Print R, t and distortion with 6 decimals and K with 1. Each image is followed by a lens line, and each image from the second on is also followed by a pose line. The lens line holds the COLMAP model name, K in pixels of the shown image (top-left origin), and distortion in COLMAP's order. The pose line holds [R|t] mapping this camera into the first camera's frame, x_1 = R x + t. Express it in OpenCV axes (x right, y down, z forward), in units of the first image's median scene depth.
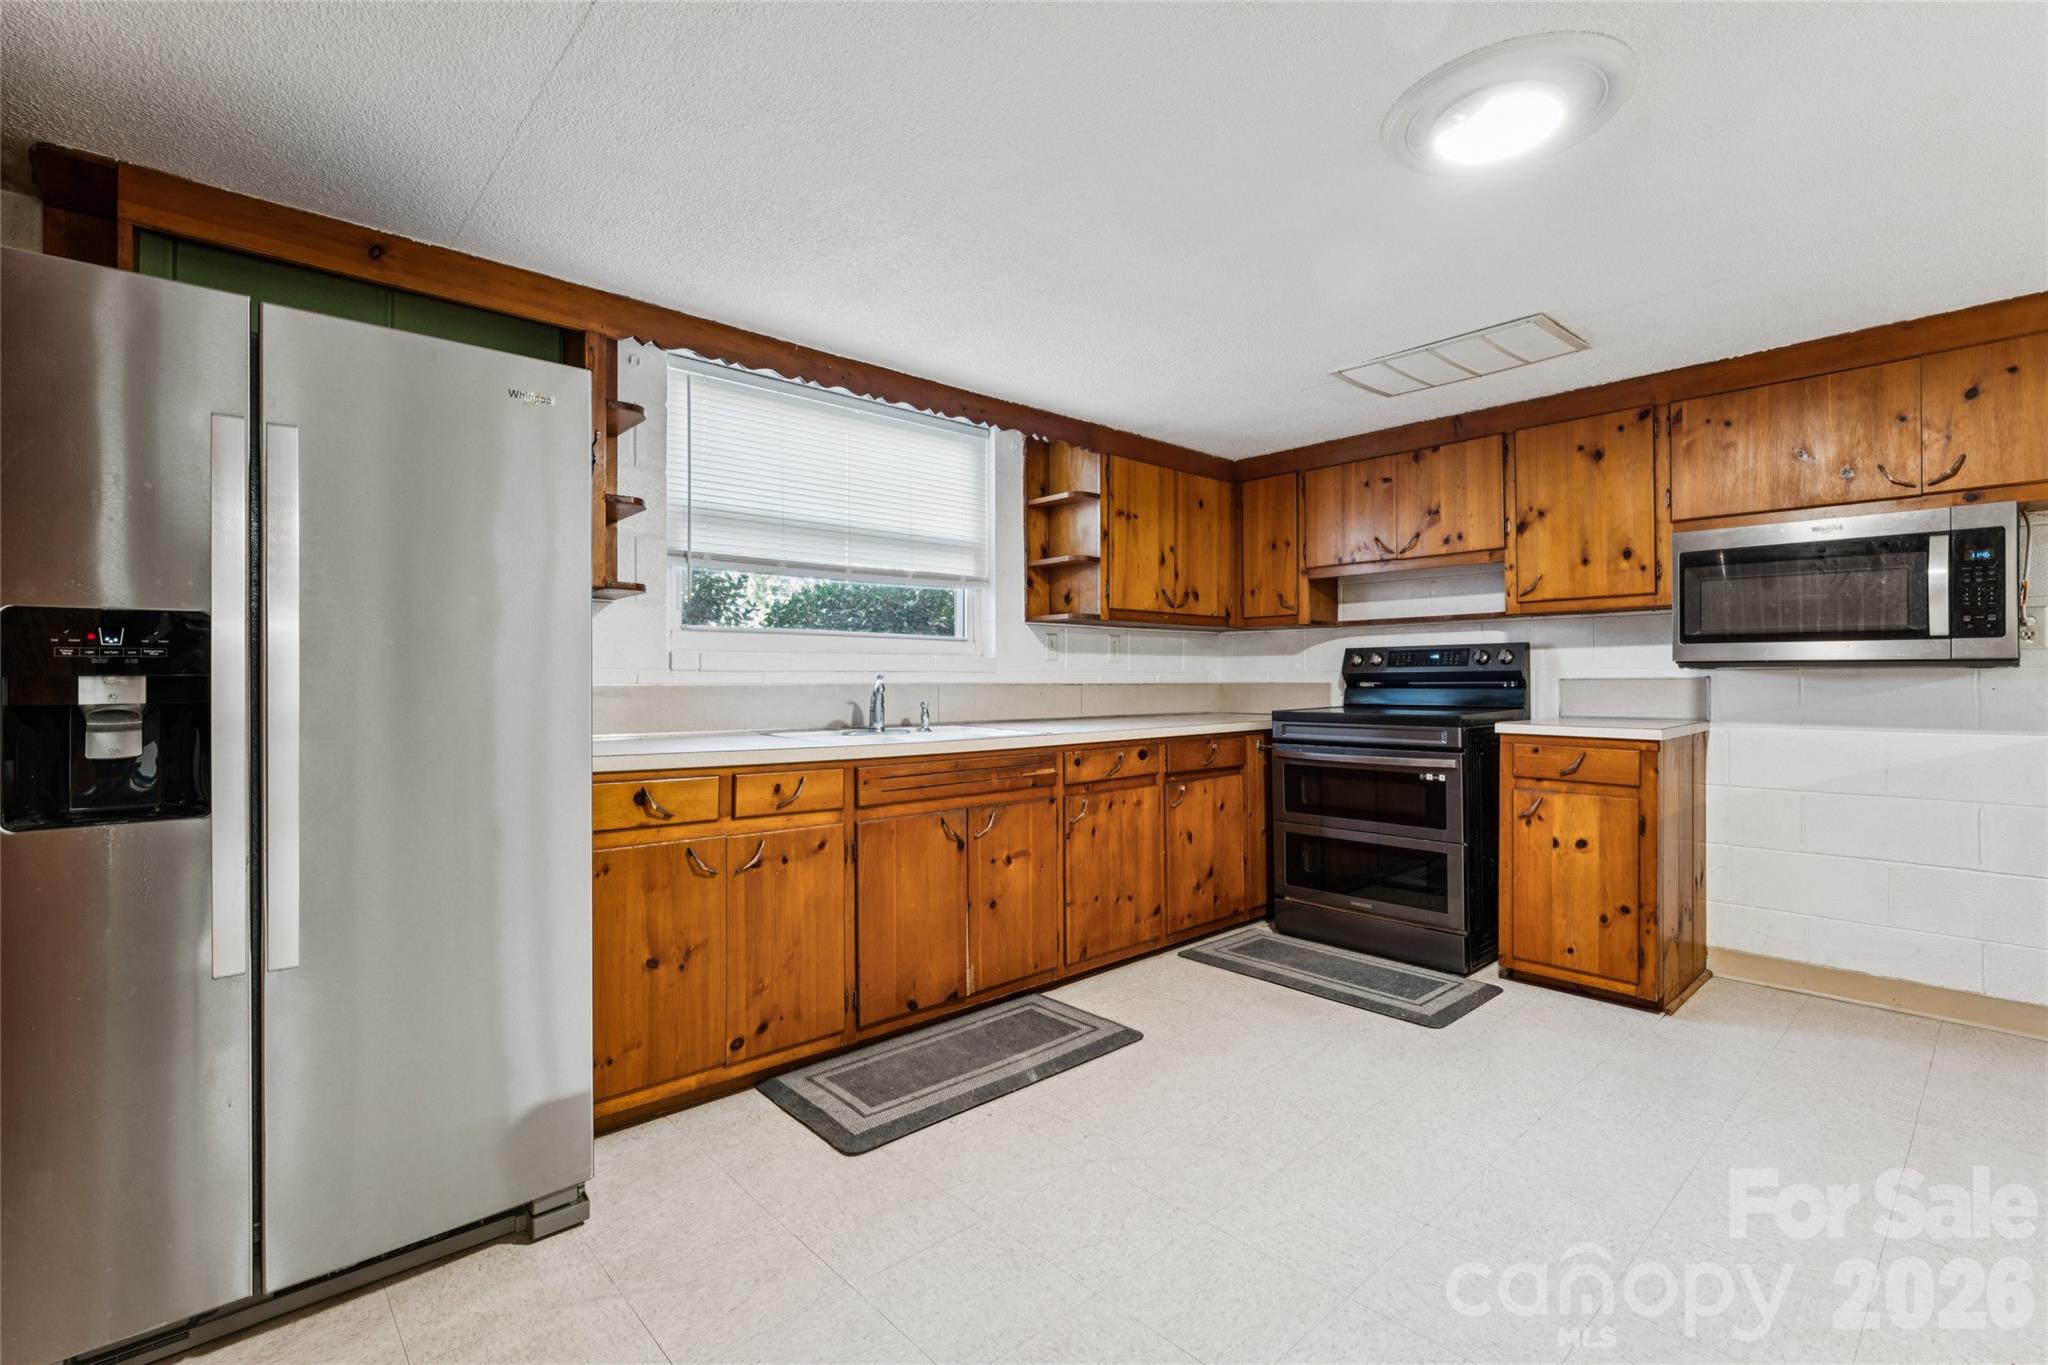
lens RADIAL K [[935.1, 0, 1043.4], [0, 935.1, 678.2], [0, 0, 1]] dist [-0.001069, 0.001751]
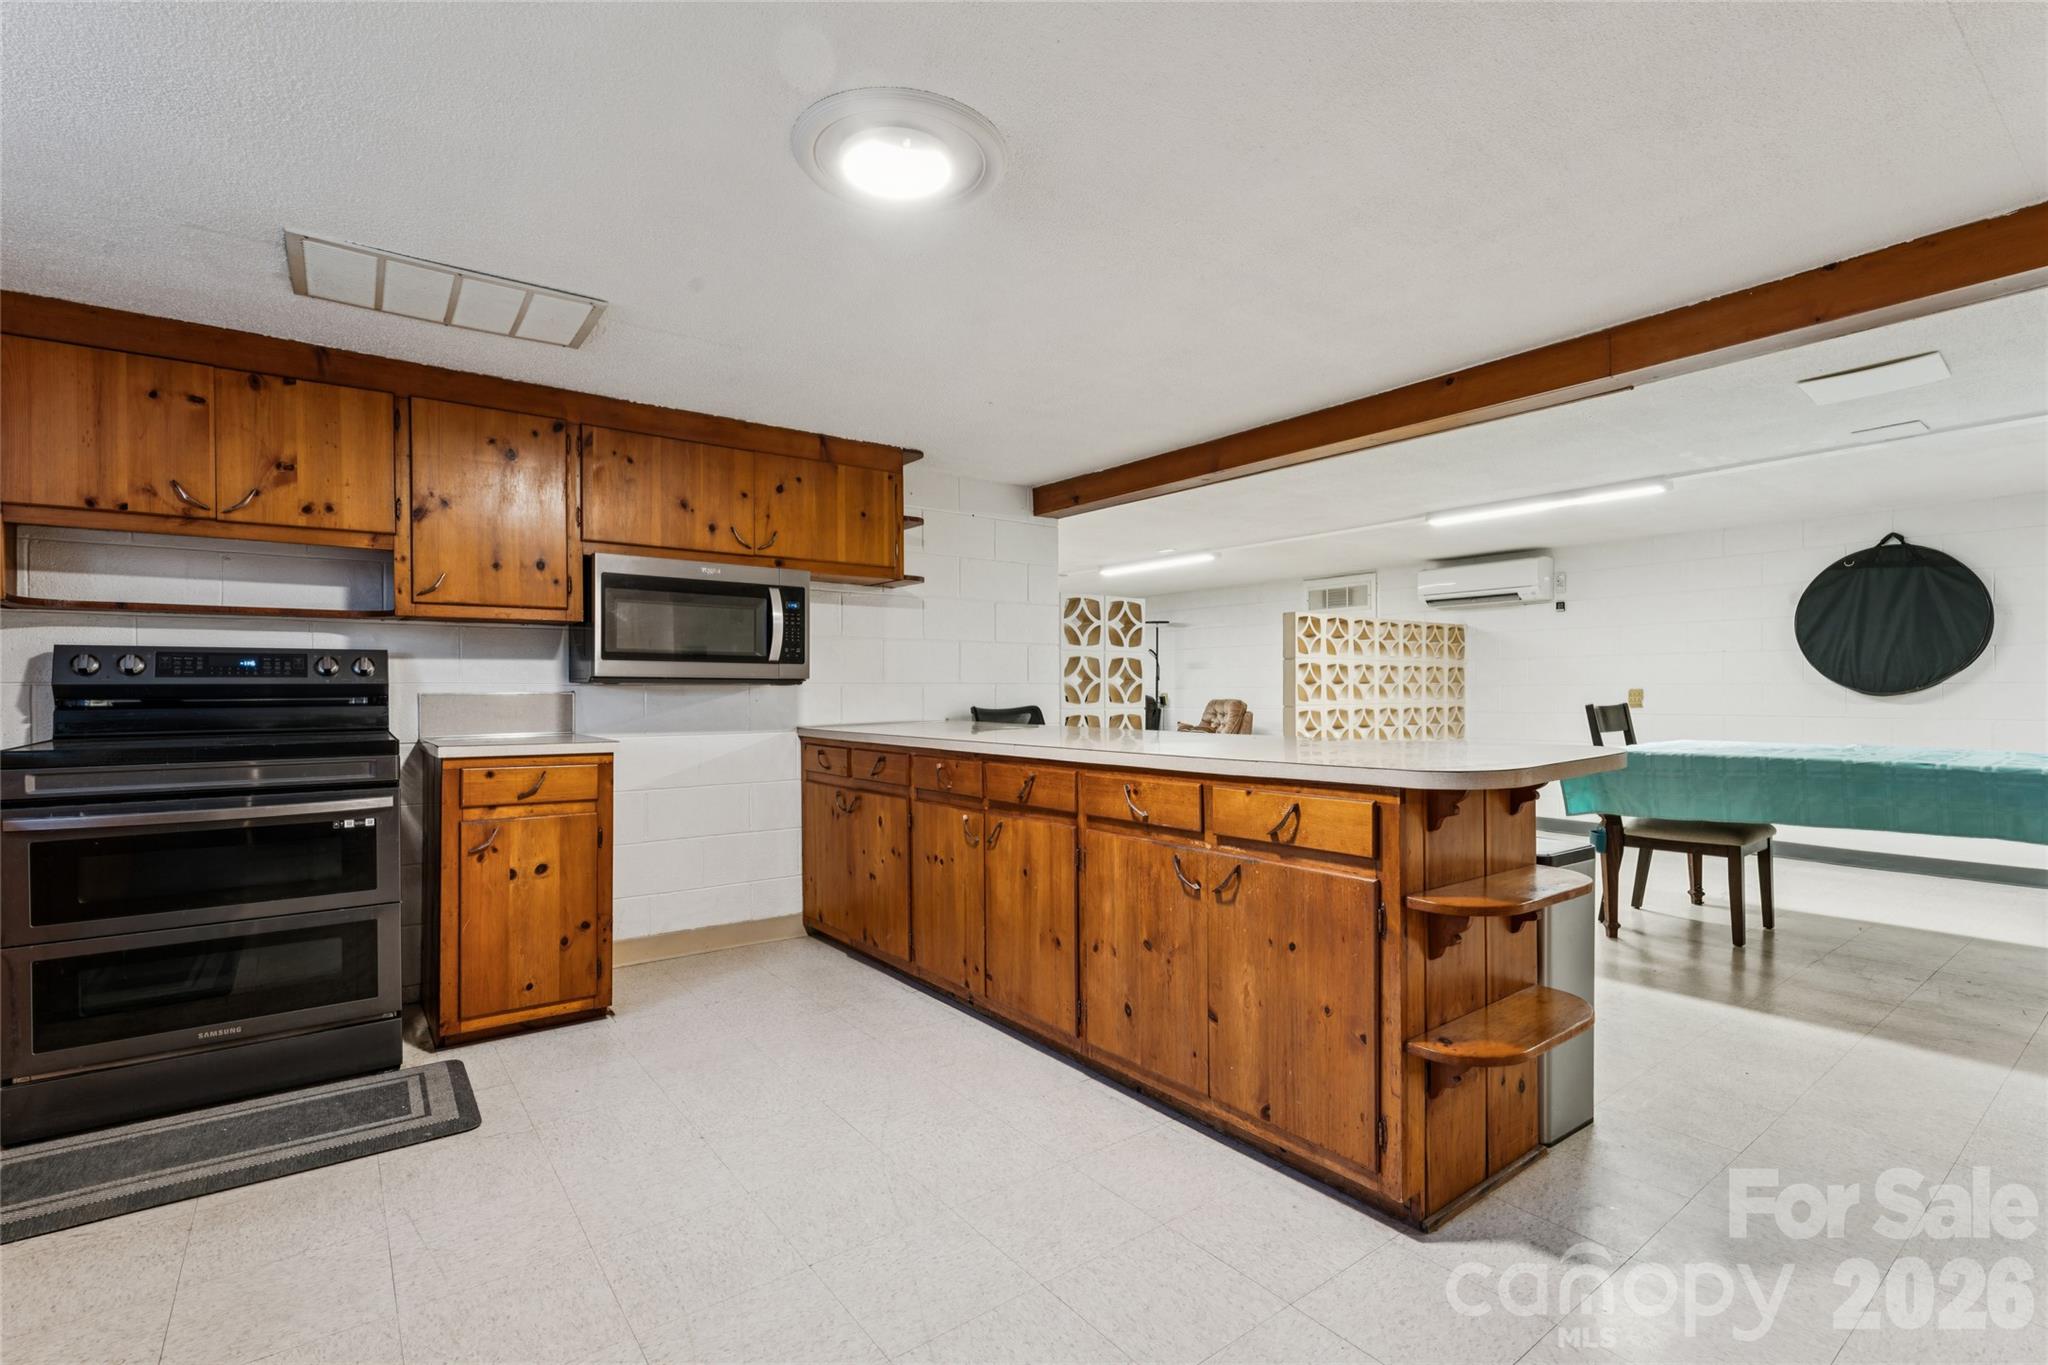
lens RADIAL K [[935.1, 0, 1029.3], [0, 935.1, 700.9], [0, 0, 1]] dist [-0.001069, 0.001751]
pose [[0.093874, -0.006570, 0.995562, -0.299006], [0.002958, 0.999976, 0.006321, 0.003775], [-0.995580, 0.002352, 0.093891, 0.405407]]
